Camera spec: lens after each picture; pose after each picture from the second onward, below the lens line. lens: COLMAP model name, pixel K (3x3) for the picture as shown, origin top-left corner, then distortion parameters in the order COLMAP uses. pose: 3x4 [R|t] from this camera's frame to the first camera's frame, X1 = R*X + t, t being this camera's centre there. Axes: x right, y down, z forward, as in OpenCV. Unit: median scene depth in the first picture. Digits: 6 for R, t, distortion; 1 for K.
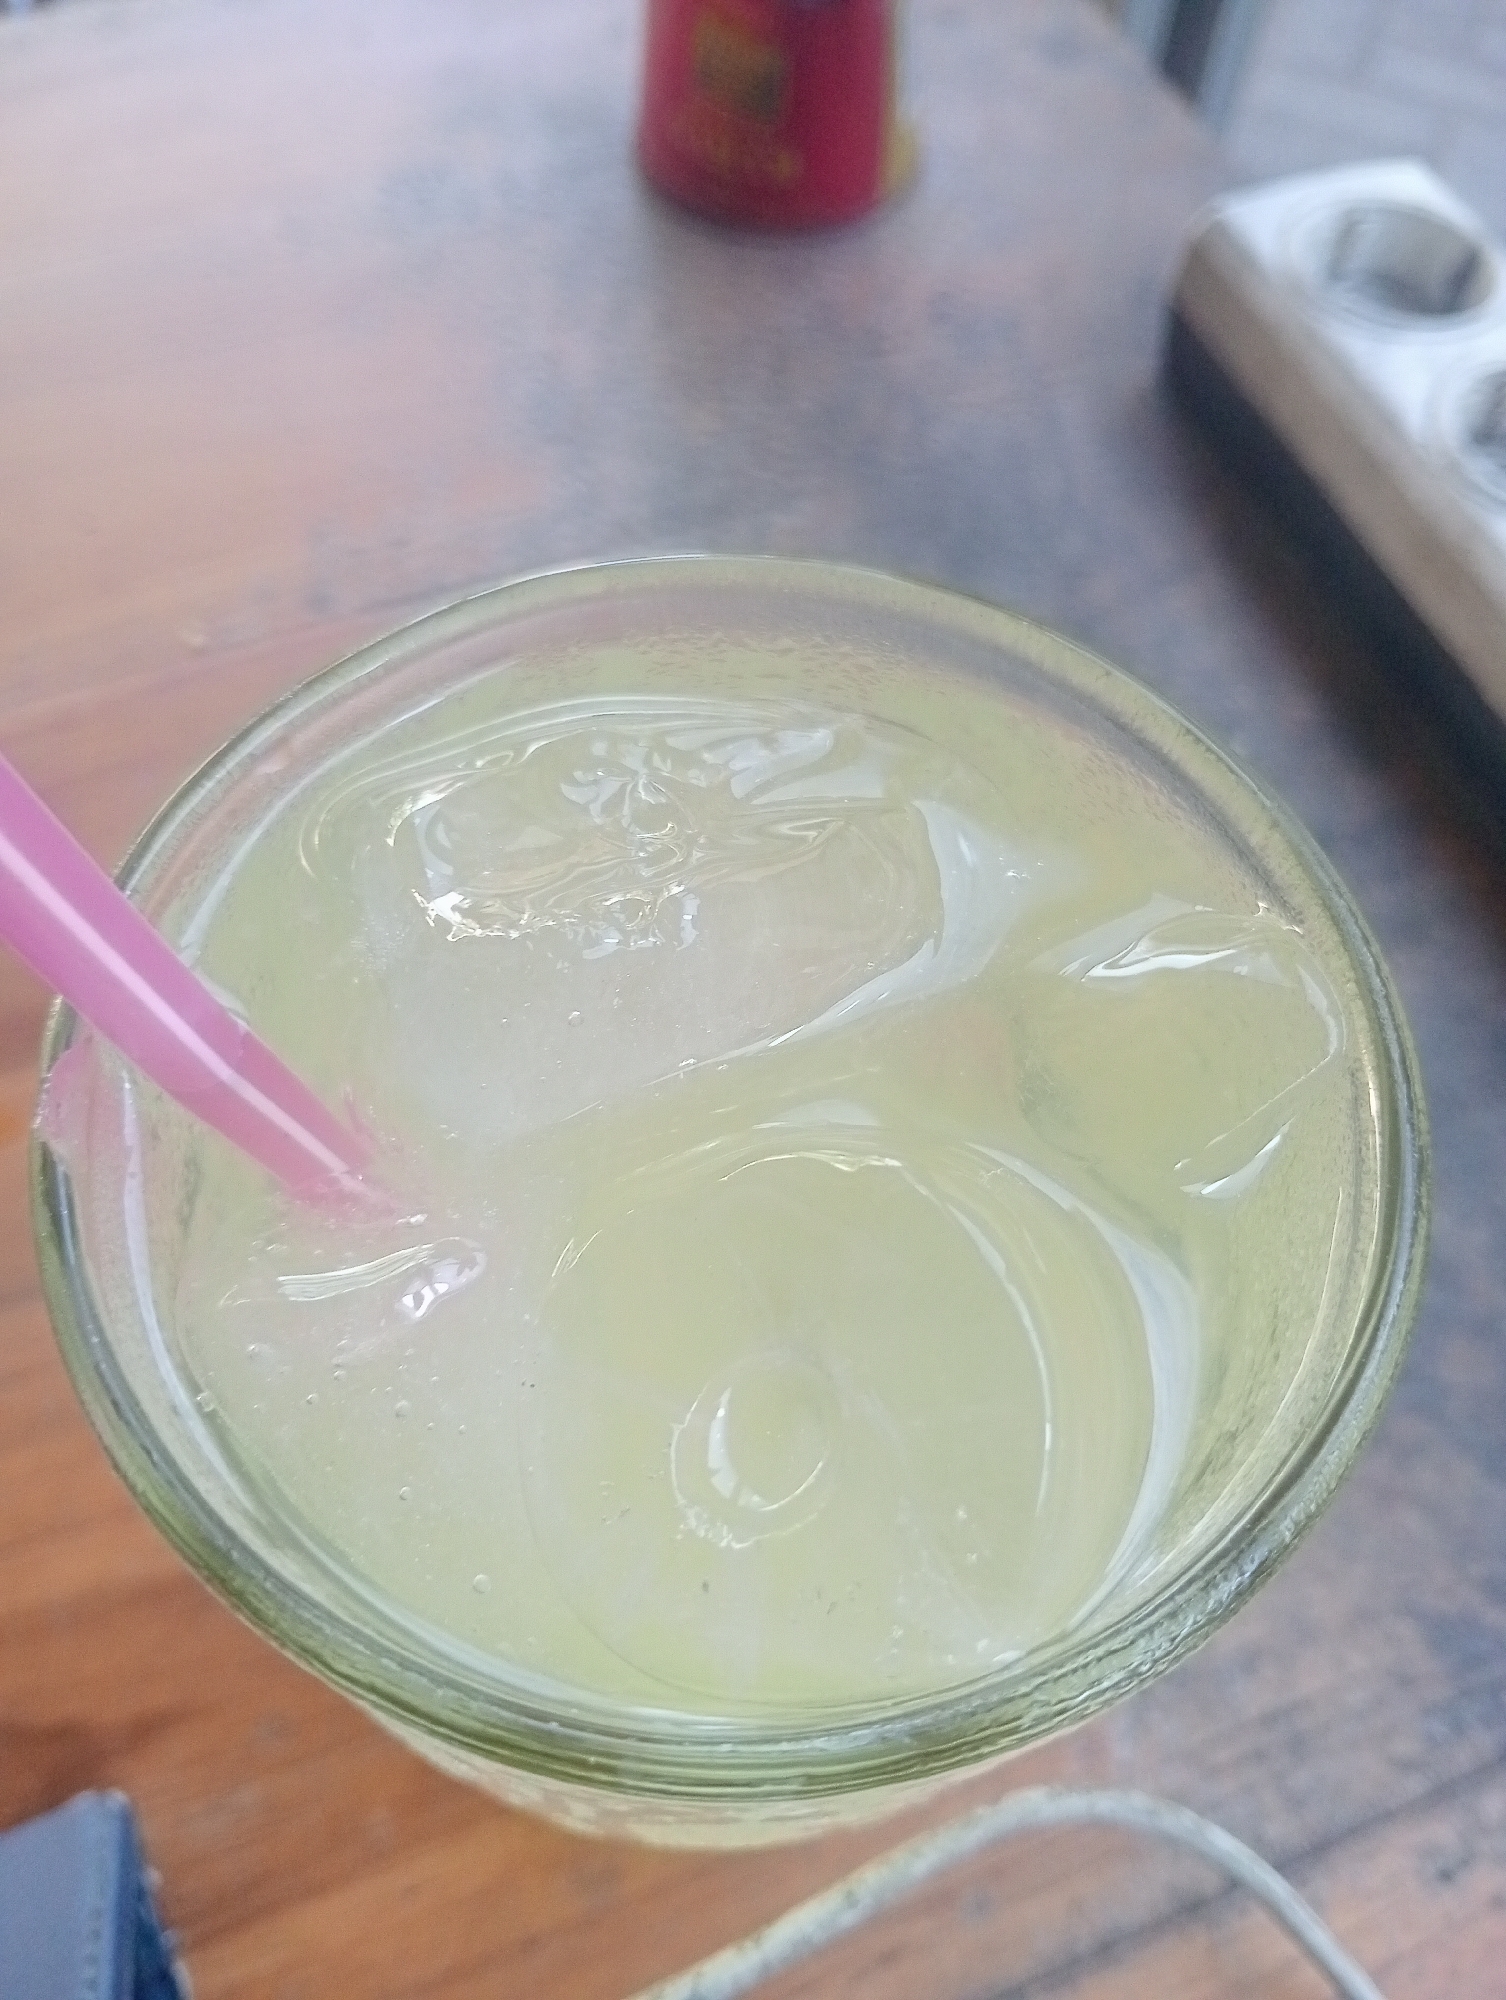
lens RADIAL K [[1646.1, 0, 745.3], [0, 1646.1, 992.0], [0, 0, 1]] dist [0.012138, -0.098271]
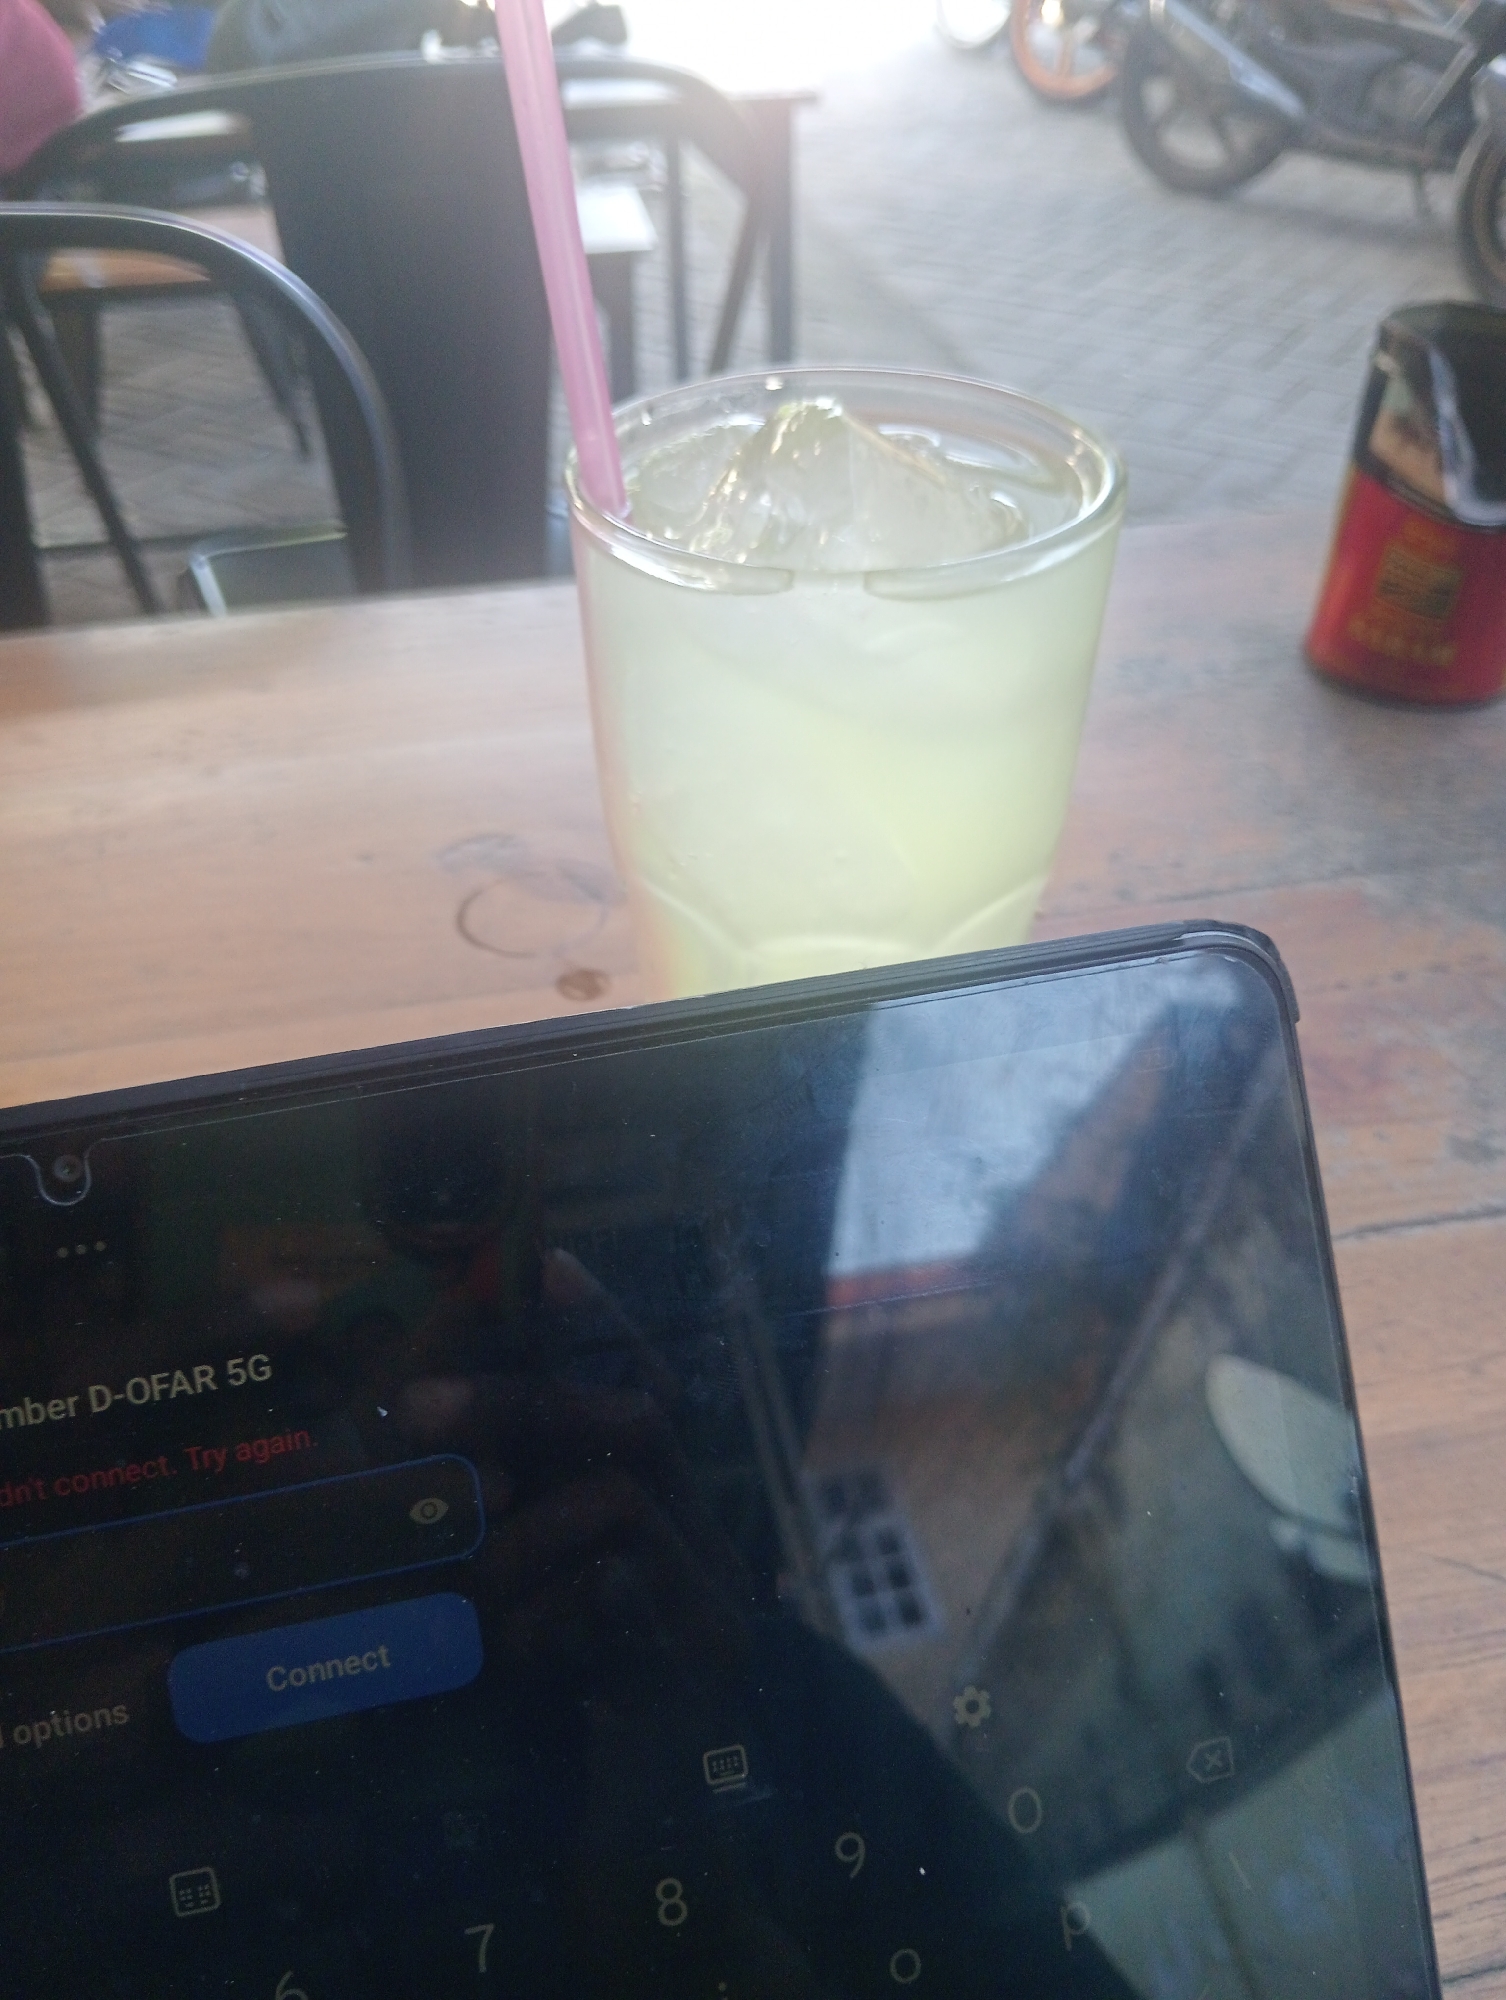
lens RADIAL K [[1646.1, 0, 748.1], [0, 1646.1, 1003.0], [0, 0, 1]] dist [0.012138, -0.098271]
pose [[0.980426, 0.064512, -0.186021, -0.287065], [-0.129292, 0.923494, -0.361168, 0.348780], [0.148490, 0.378149, 0.913758, -0.225902]]
